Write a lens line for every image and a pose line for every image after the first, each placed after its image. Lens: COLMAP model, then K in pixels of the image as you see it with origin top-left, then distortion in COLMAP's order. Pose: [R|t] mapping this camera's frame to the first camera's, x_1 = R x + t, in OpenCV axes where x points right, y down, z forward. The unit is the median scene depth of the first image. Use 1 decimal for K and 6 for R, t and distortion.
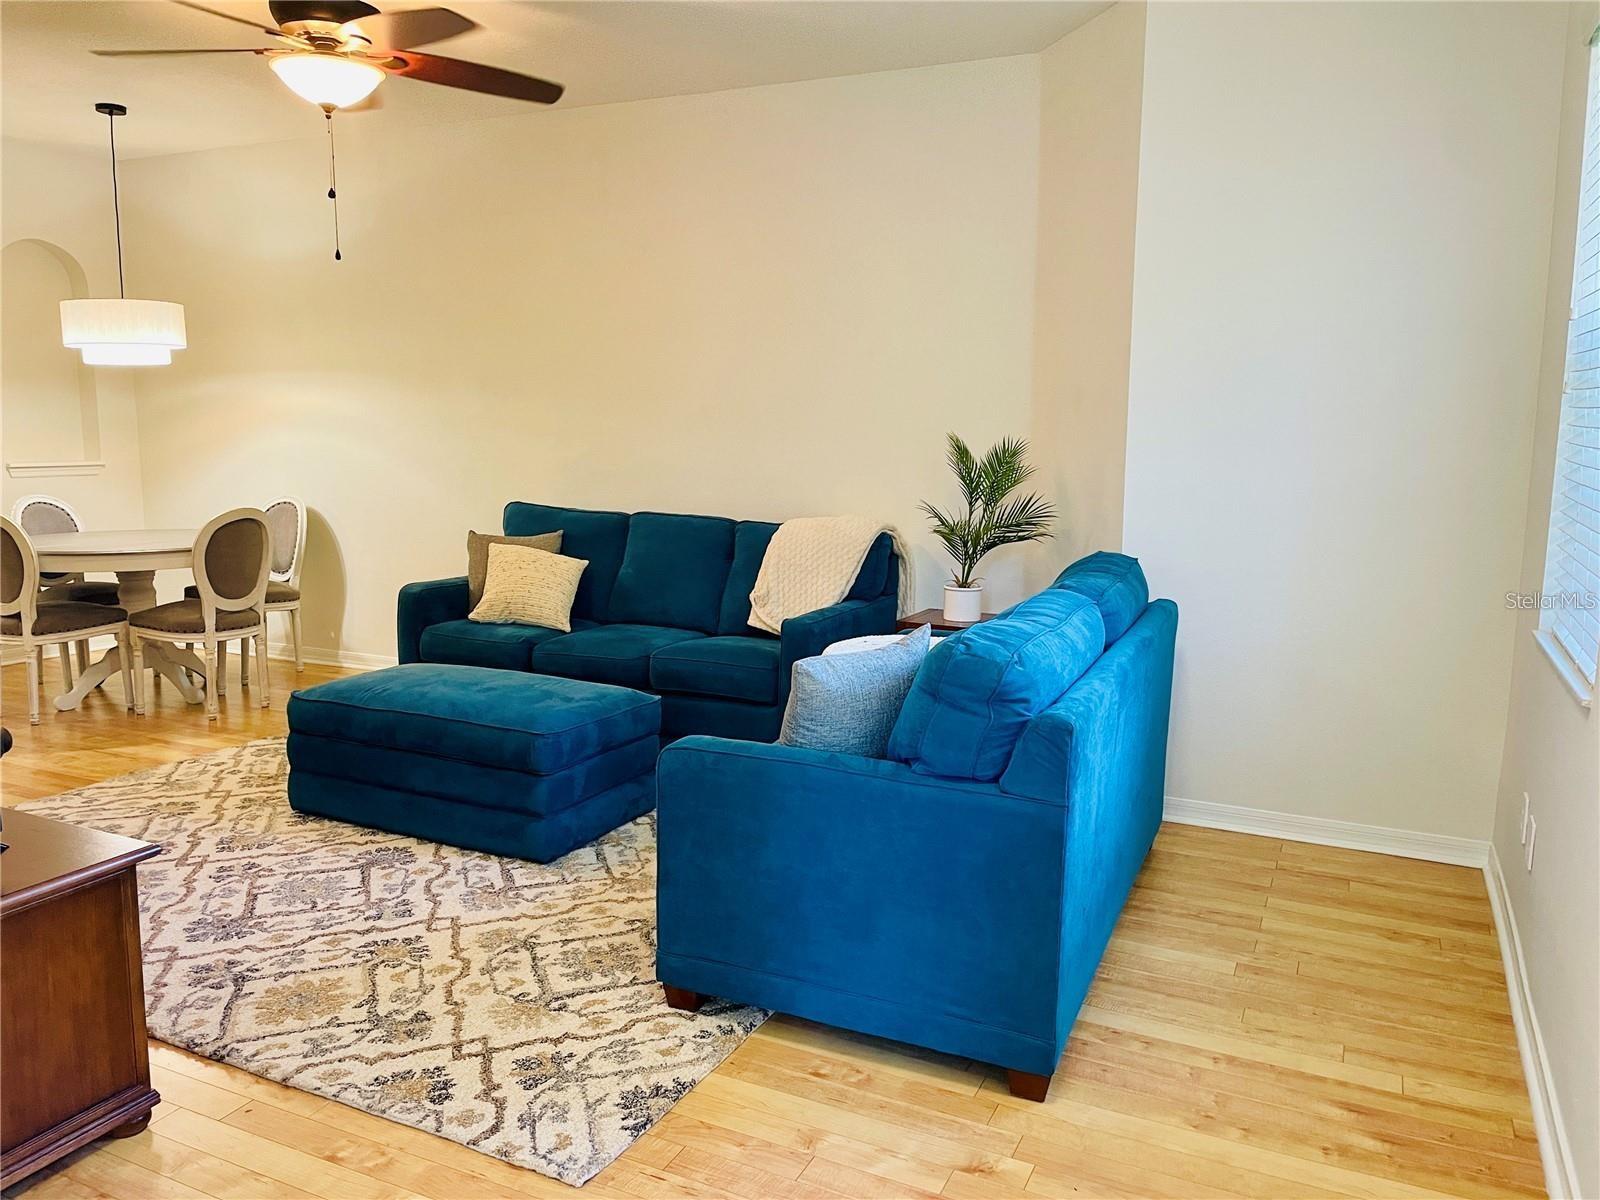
lens RADIAL K [[1217.3, 0, 798.8], [0, 1217.3, 592.0], [0, 0, 1]] dist [0.090360, -0.121544]
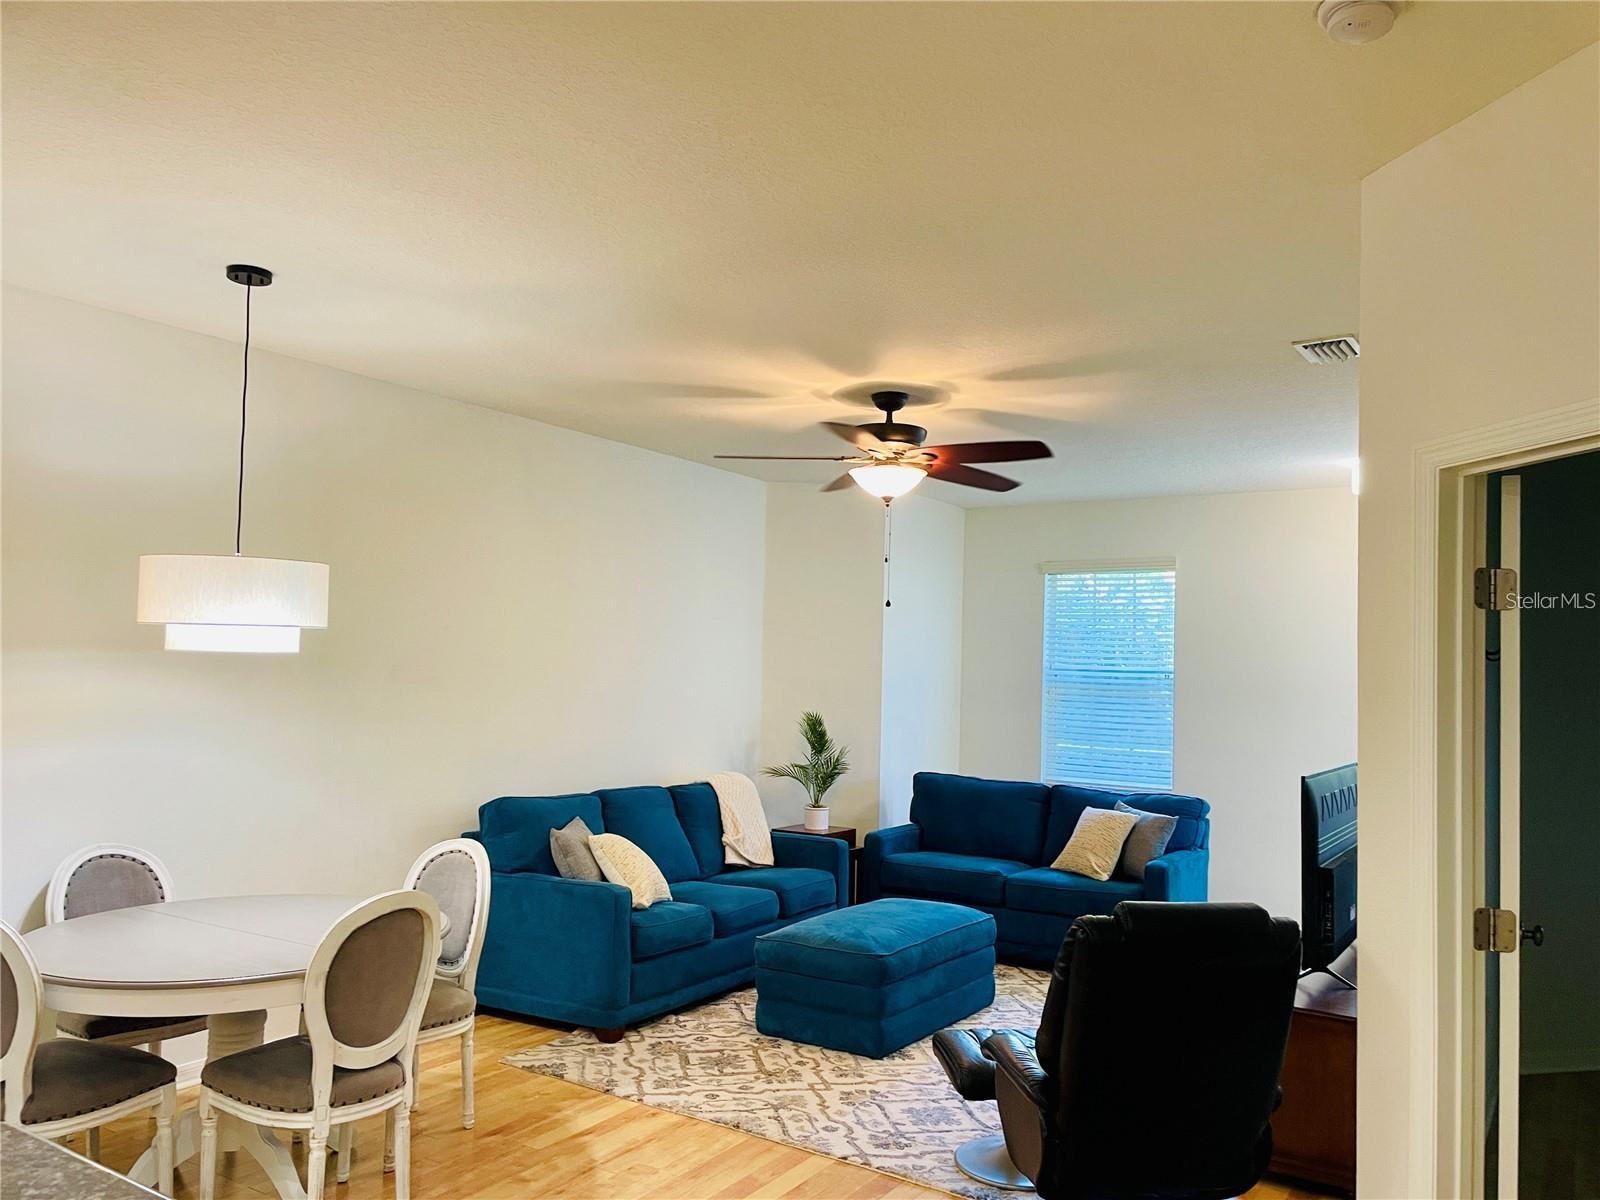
lens RADIAL K [[1235.8, 0, 789.9], [0, 1235.8, 593.3], [0, 0, 1]] dist [0.098434, -0.169615]
pose [[0.124243, 0.046051, 0.991183, -1.949413], [0.118376, 0.991100, -0.060885, -0.243812], [-0.985165, 0.124897, 0.117686, 1.056540]]
